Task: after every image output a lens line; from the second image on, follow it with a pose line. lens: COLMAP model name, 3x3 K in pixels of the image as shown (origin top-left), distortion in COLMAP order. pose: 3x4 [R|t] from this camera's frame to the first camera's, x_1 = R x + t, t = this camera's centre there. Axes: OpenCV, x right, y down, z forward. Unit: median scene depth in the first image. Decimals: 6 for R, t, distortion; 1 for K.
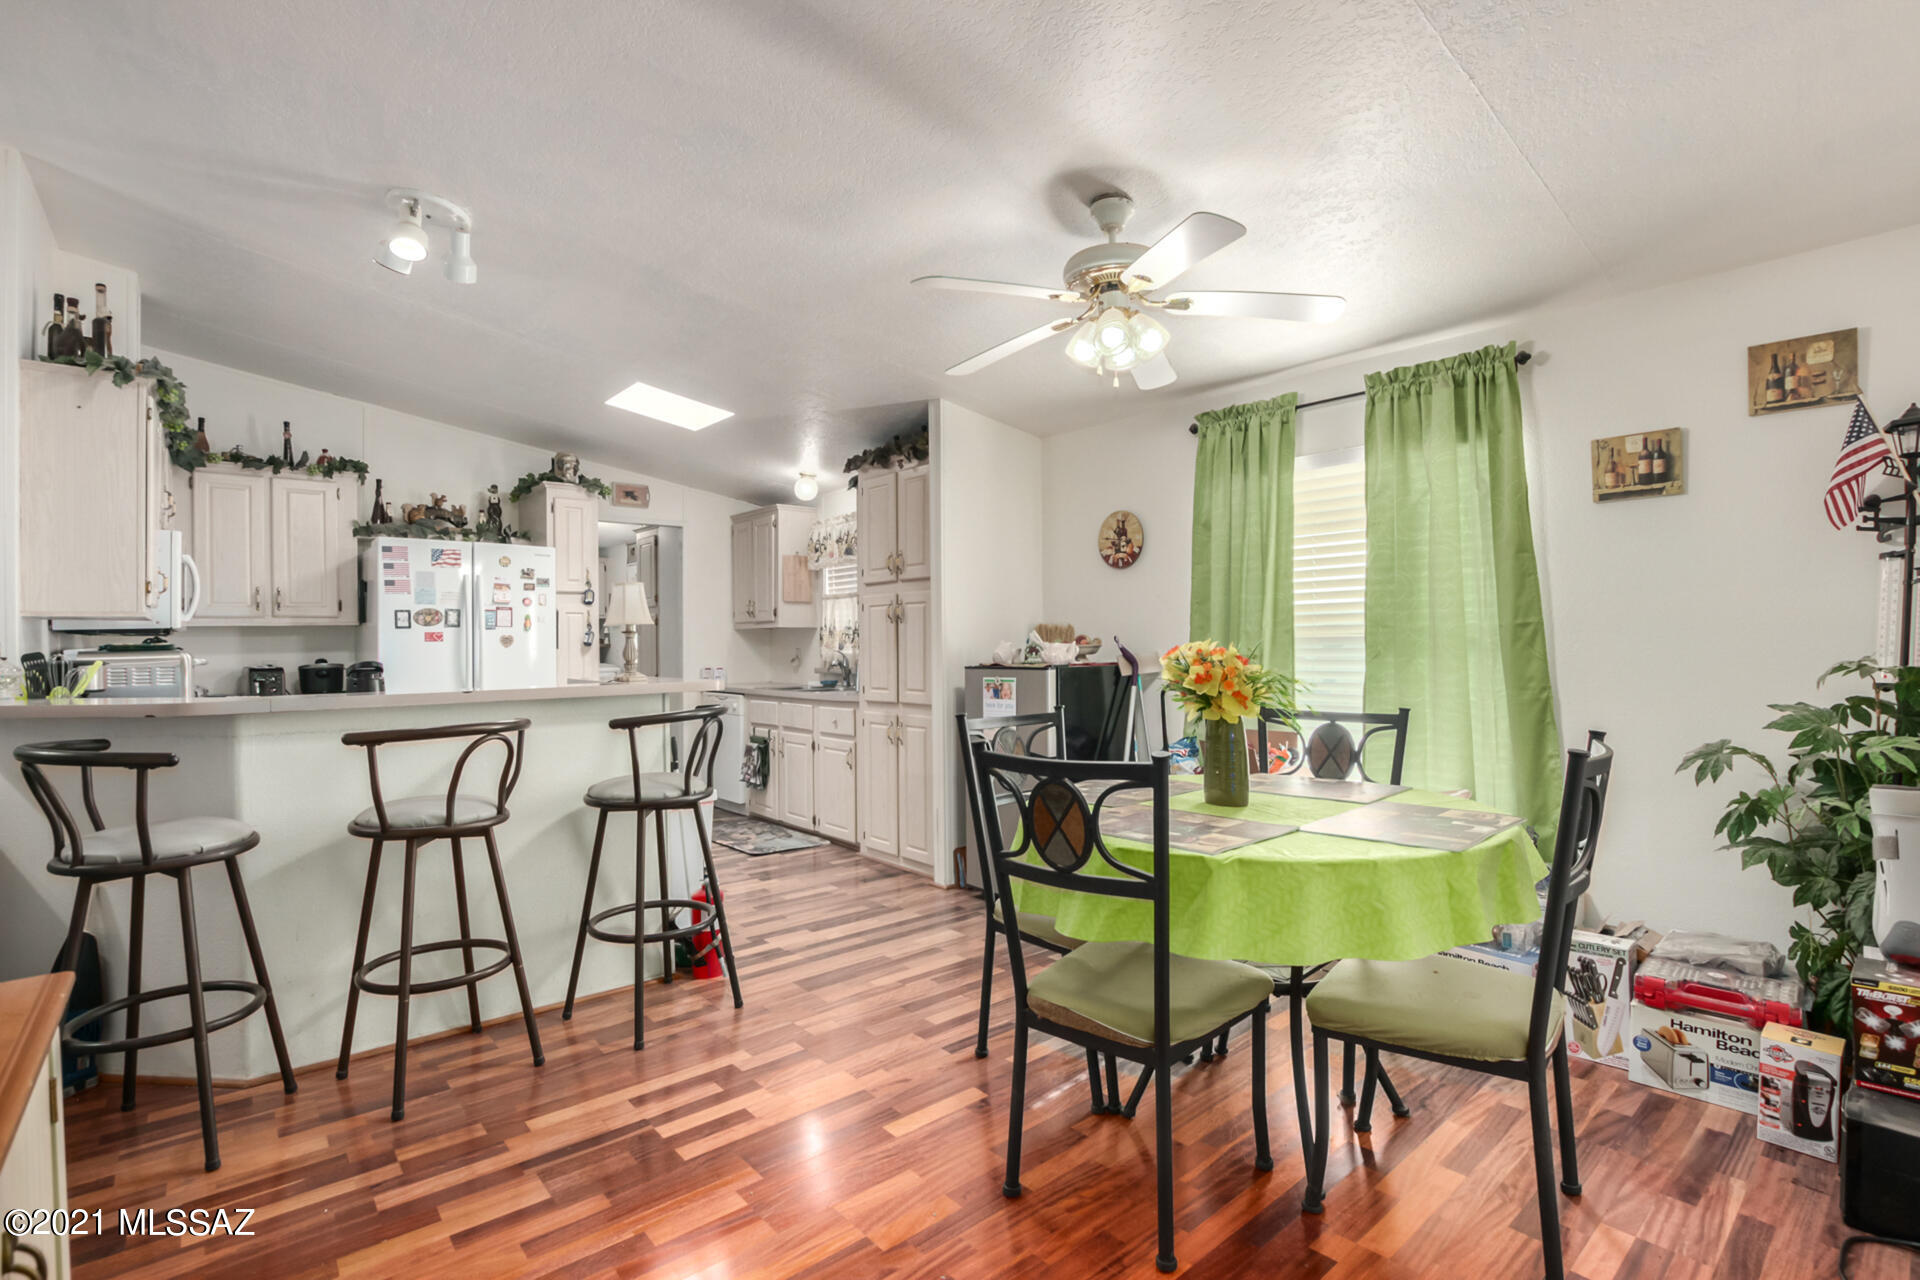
lens RADIAL K [[894.7, 0, 976.8], [0, 894.7, 642.1], [0, 0, 1]] dist [-0.035031, 0.006429]
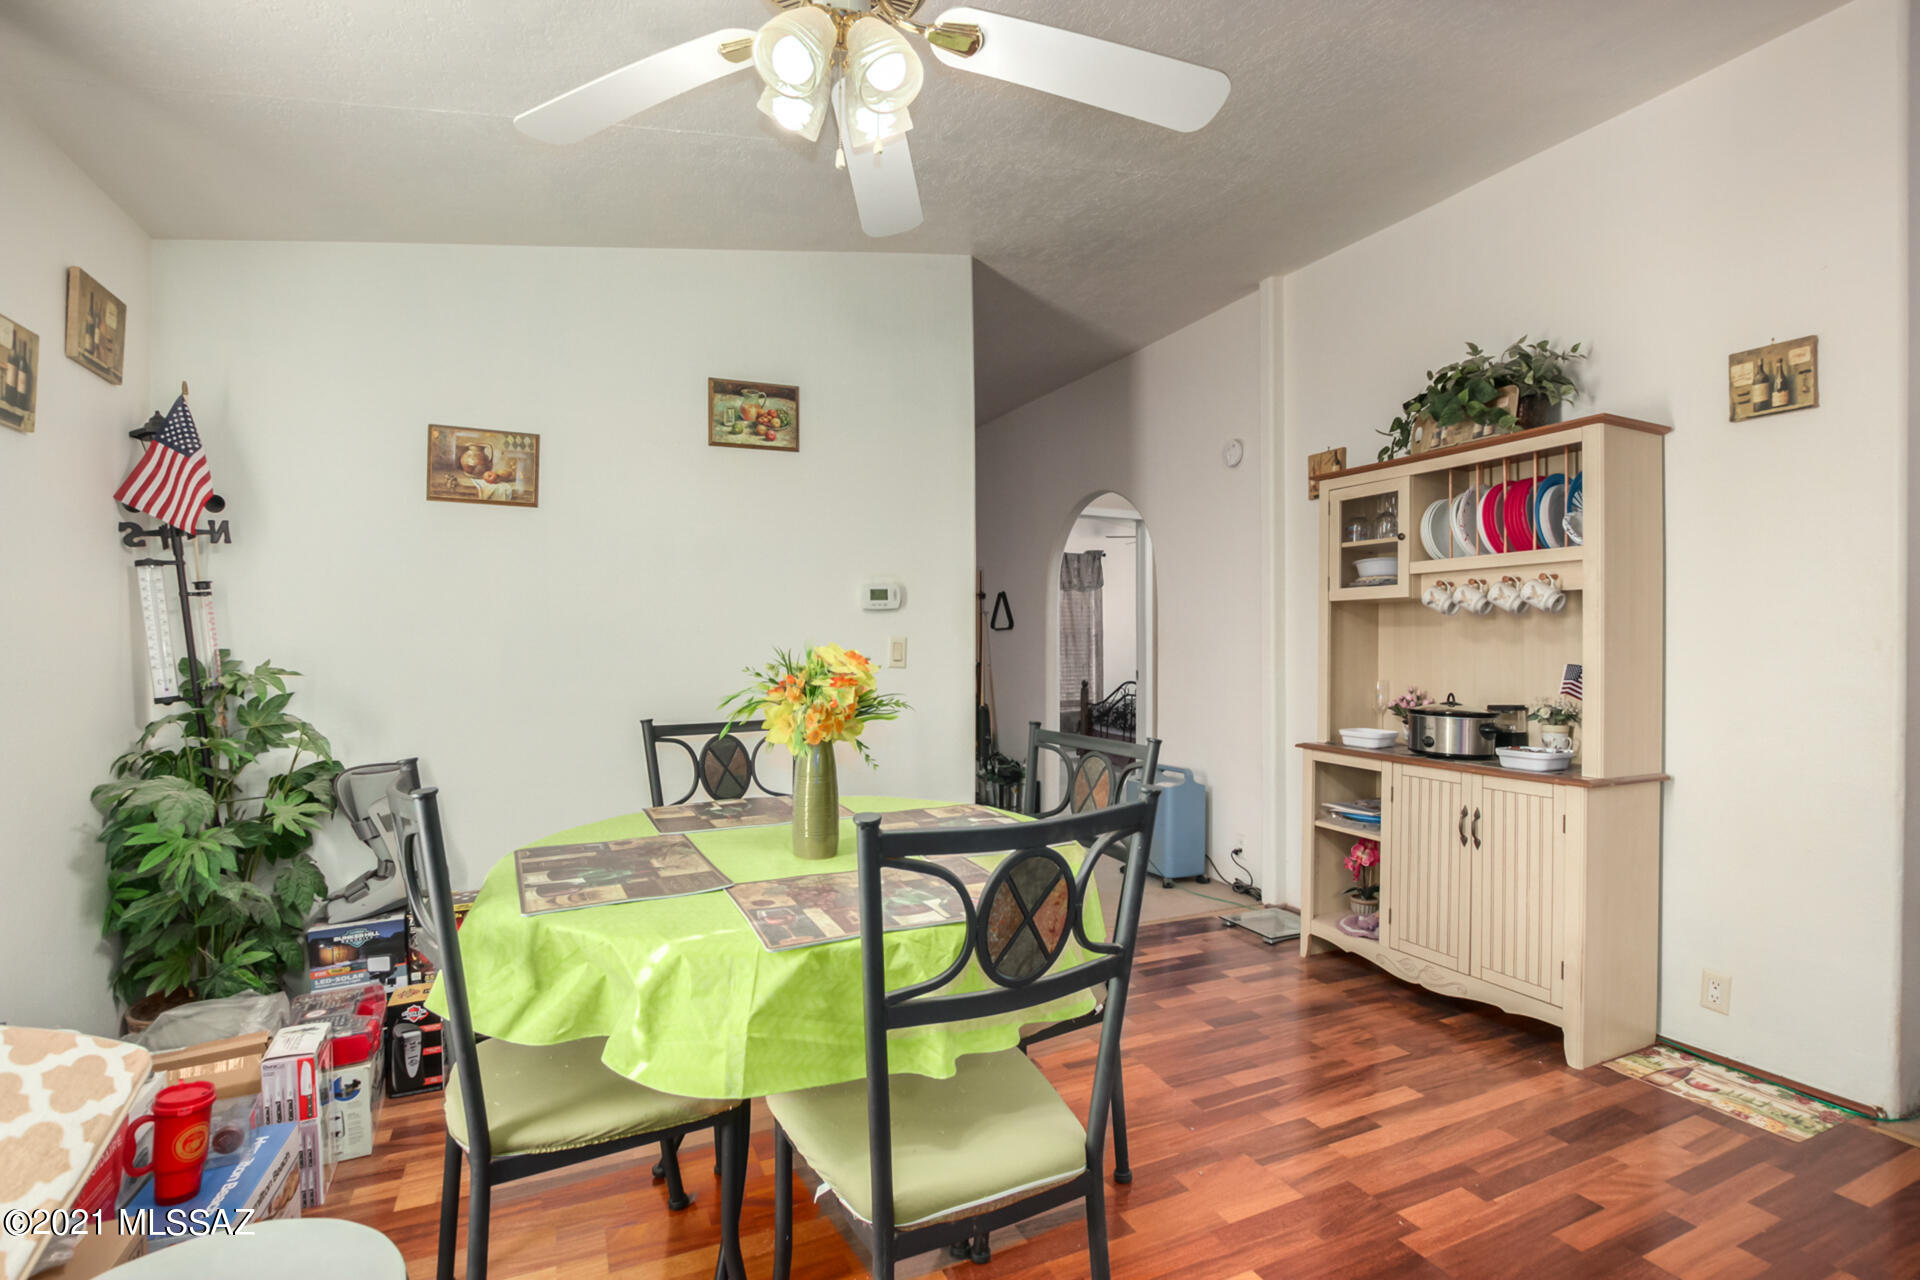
lens RADIAL K [[894.7, 0, 957.7], [0, 894.7, 648.9], [0, 0, 1]] dist [-0.035031, 0.006429]
pose [[-0.960916, 0.009429, 0.276679, -0.031424], [0.012881, 0.999860, 0.010662, -0.001891], [-0.276540, 0.013809, -0.960903, 0.810726]]
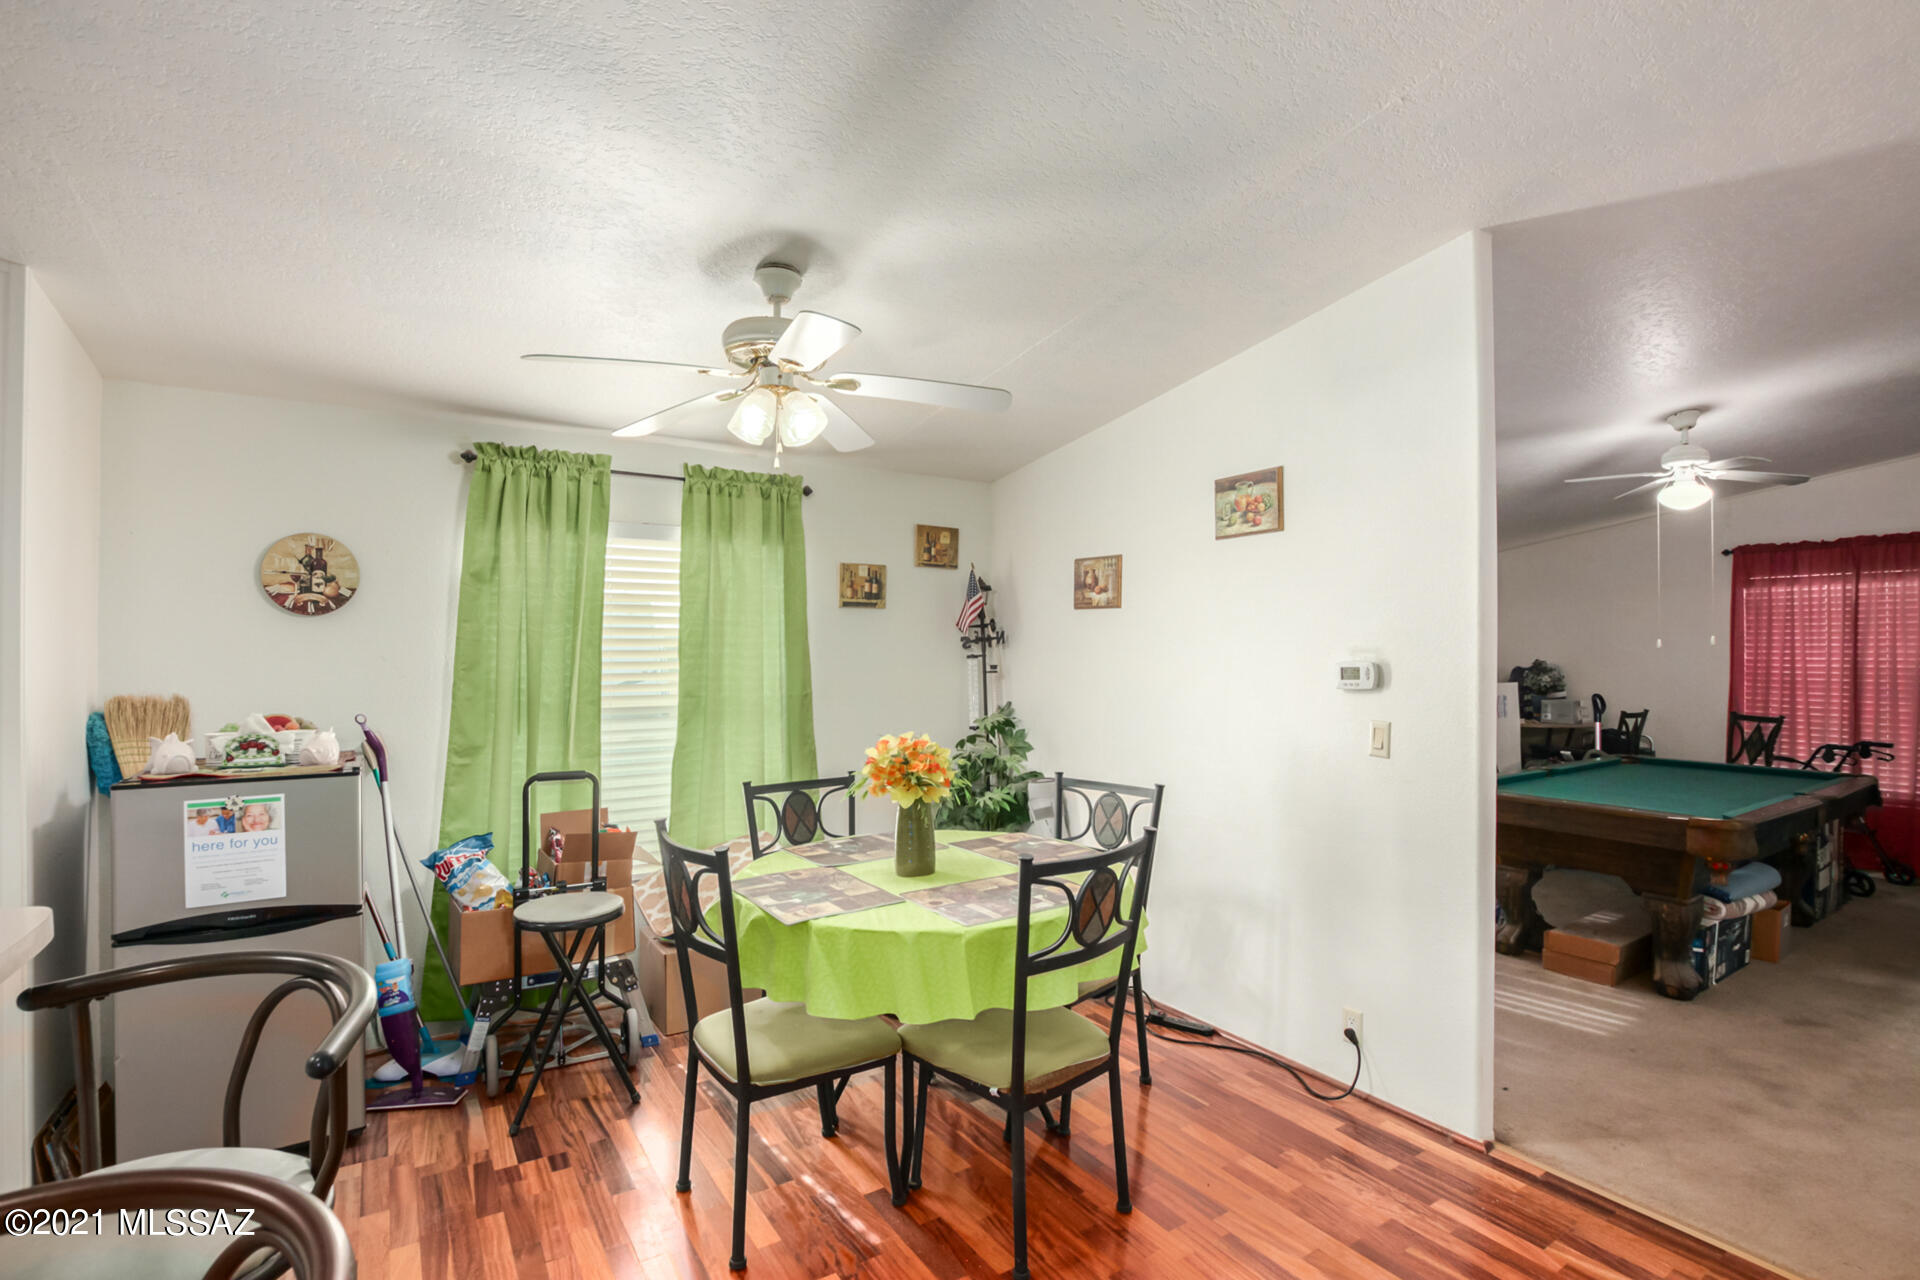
lens RADIAL K [[894.7, 0, 970.5], [0, 894.7, 645.6], [0, 0, 1]] dist [-0.035031, 0.006429]
pose [[0.126747, 0.017109, 0.991787, -0.410872], [-0.001145, 0.999853, -0.017102, -0.043639], [-0.991934, 0.001032, 0.126748, 0.367002]]
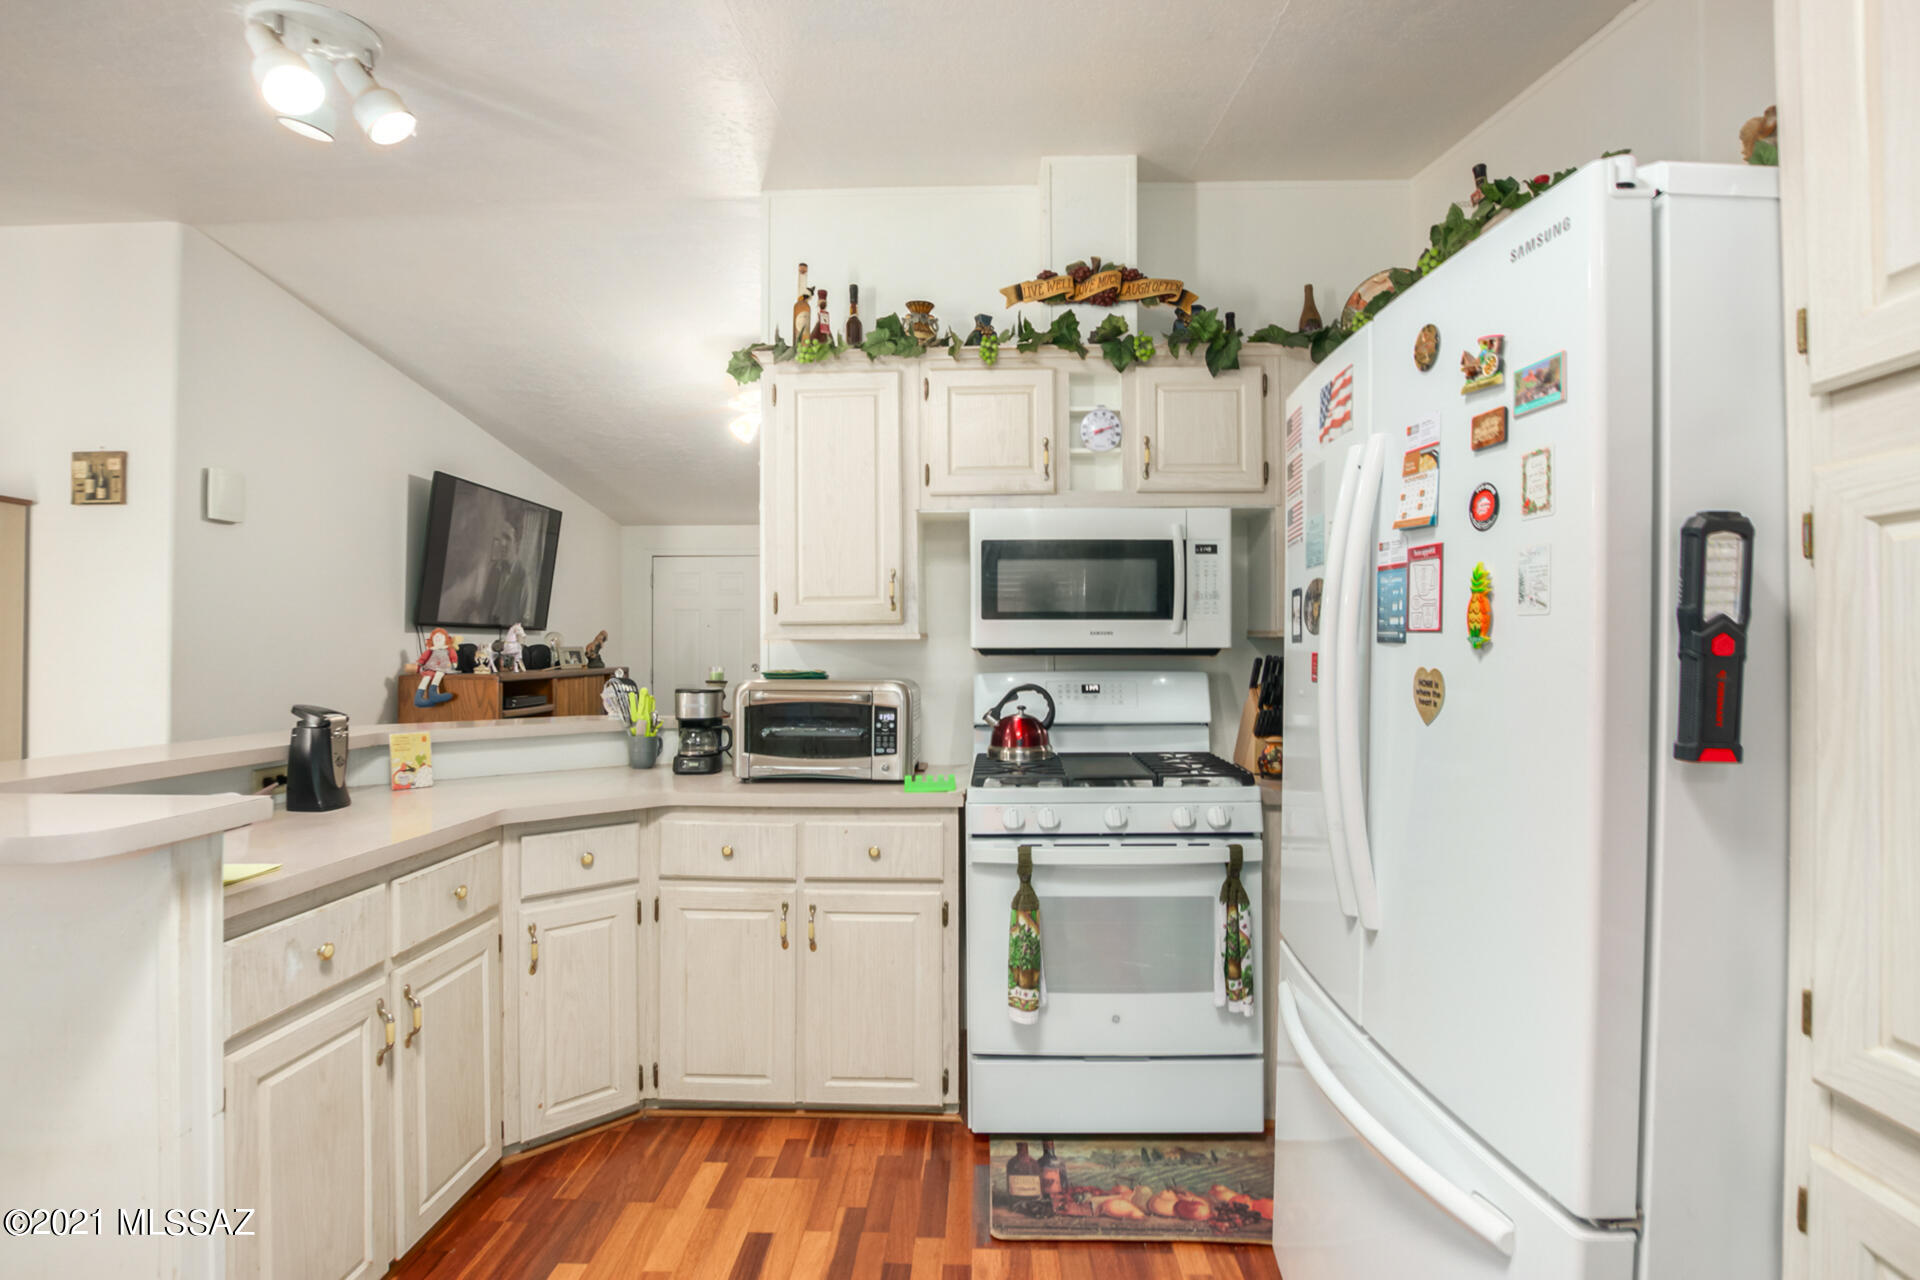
lens RADIAL K [[894.7, 0, 972.8], [0, 894.7, 638.1], [0, 0, 1]] dist [-0.035031, 0.006429]
pose [[-0.676809, 0.004630, -0.736144, -0.300997], [0.006835, 0.999977, 0.000005, -0.017528], [0.736127, -0.005028, -0.676825, 1.133896]]
